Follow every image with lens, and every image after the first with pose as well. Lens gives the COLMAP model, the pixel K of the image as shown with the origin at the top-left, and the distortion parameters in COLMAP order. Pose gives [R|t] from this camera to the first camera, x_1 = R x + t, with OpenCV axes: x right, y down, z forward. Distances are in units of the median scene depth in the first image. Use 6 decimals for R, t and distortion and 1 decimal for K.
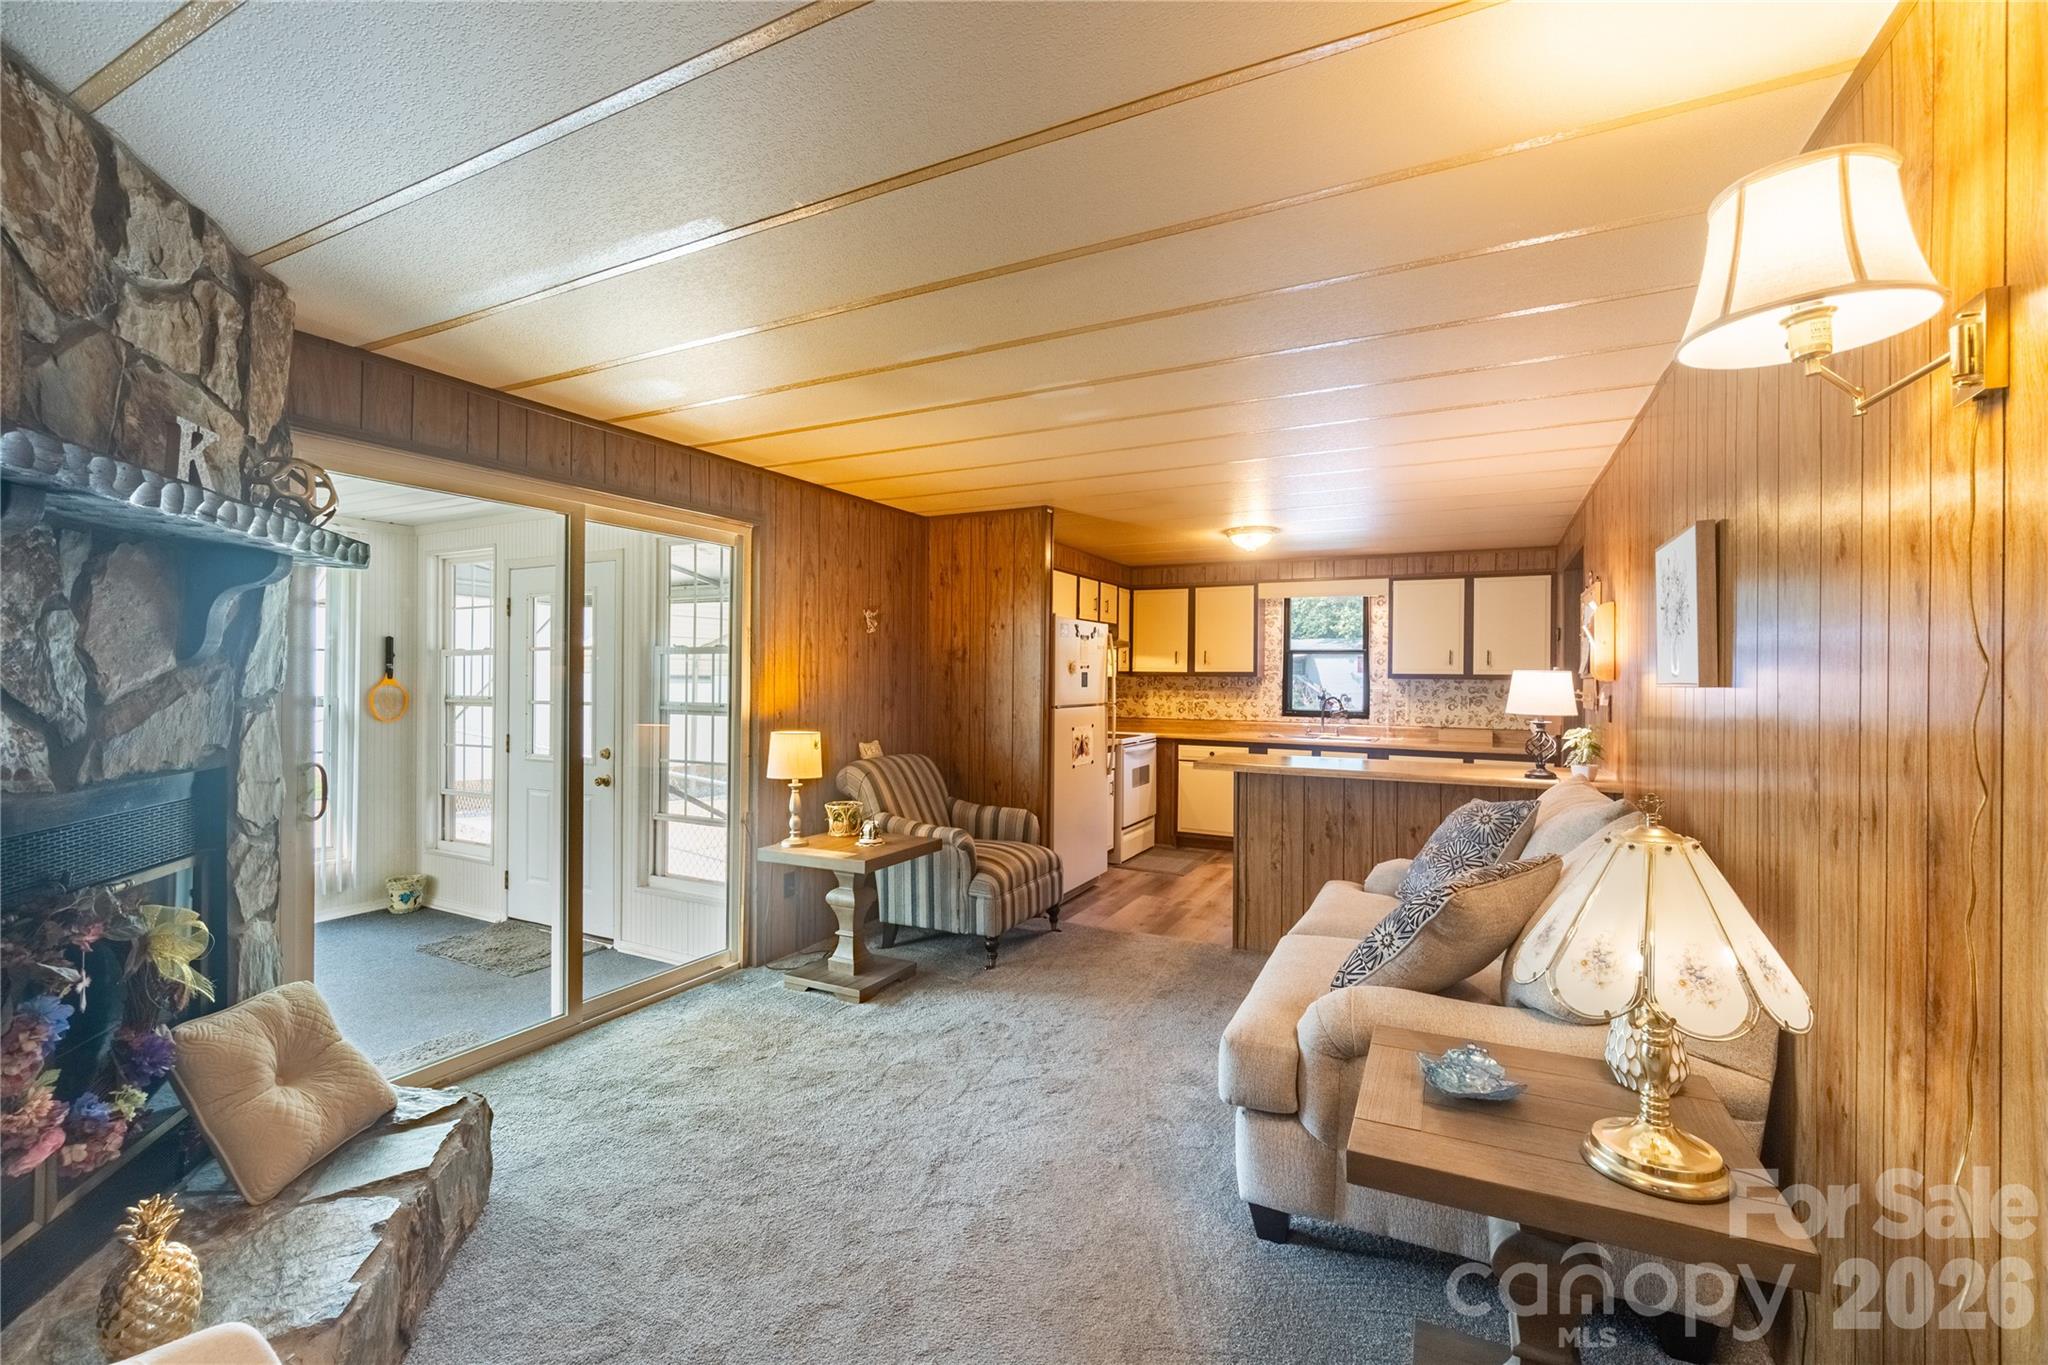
lens RADIAL K [[882.5, 0, 1008.9], [0, 882.5, 679.2], [0, 0, 1]] dist [0.000187, 0.000503]
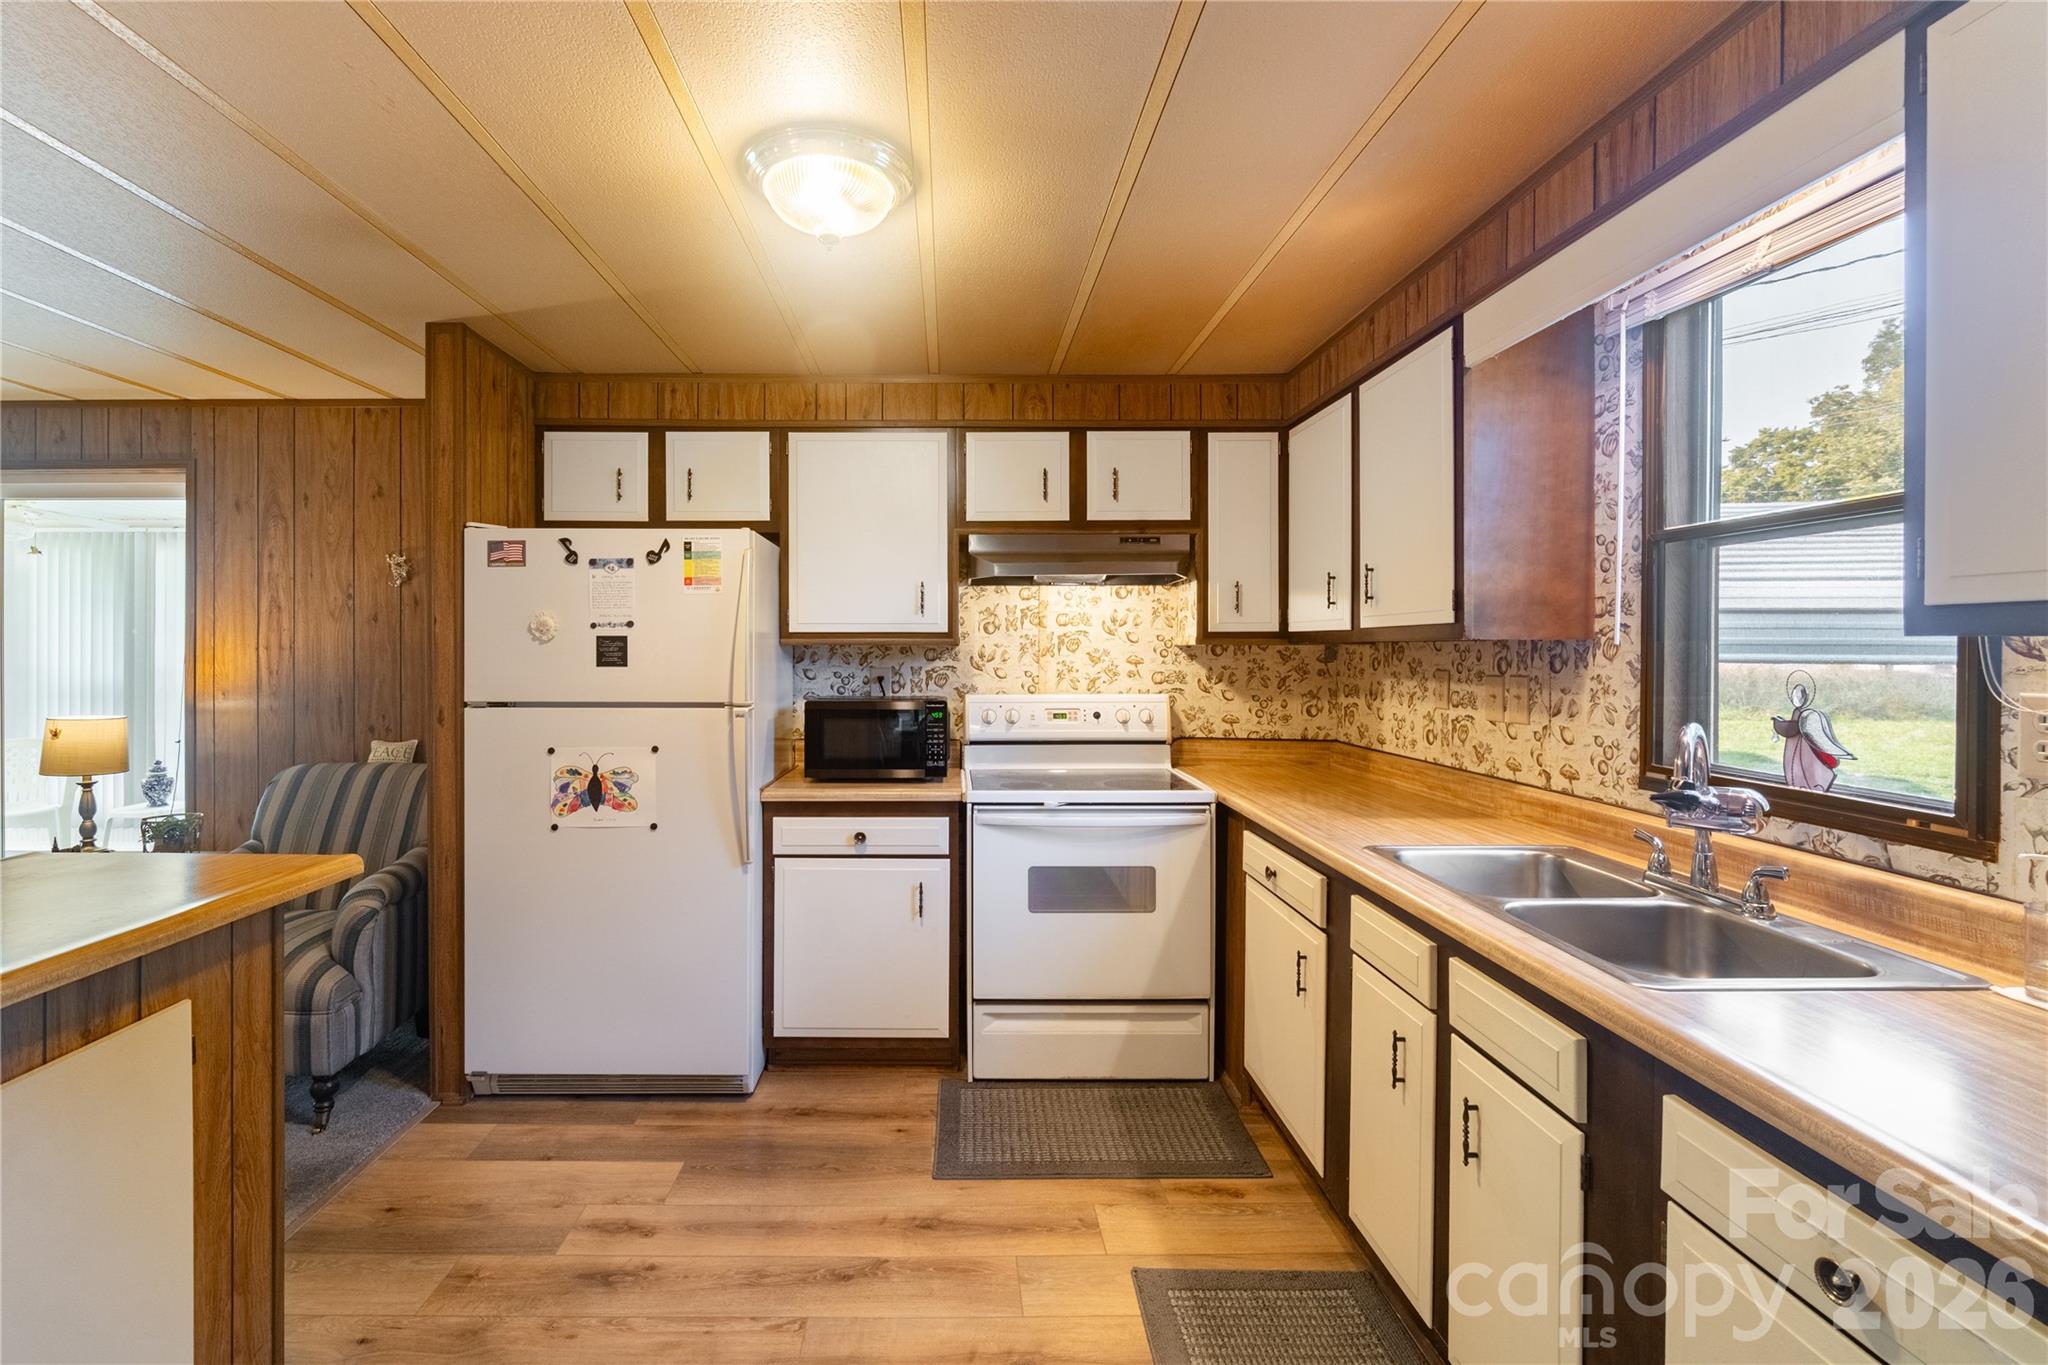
lens RADIAL K [[909.6, 0, 945.2], [0, 909.6, 649.6], [0, 0, 1]] dist [-0.000666, -0.000095]
pose [[0.458288, -0.007434, -0.888773, 0.493924], [0.000915, 0.999968, -0.007892, 0.003056], [0.888803, 0.002803, 0.458281, 0.754873]]
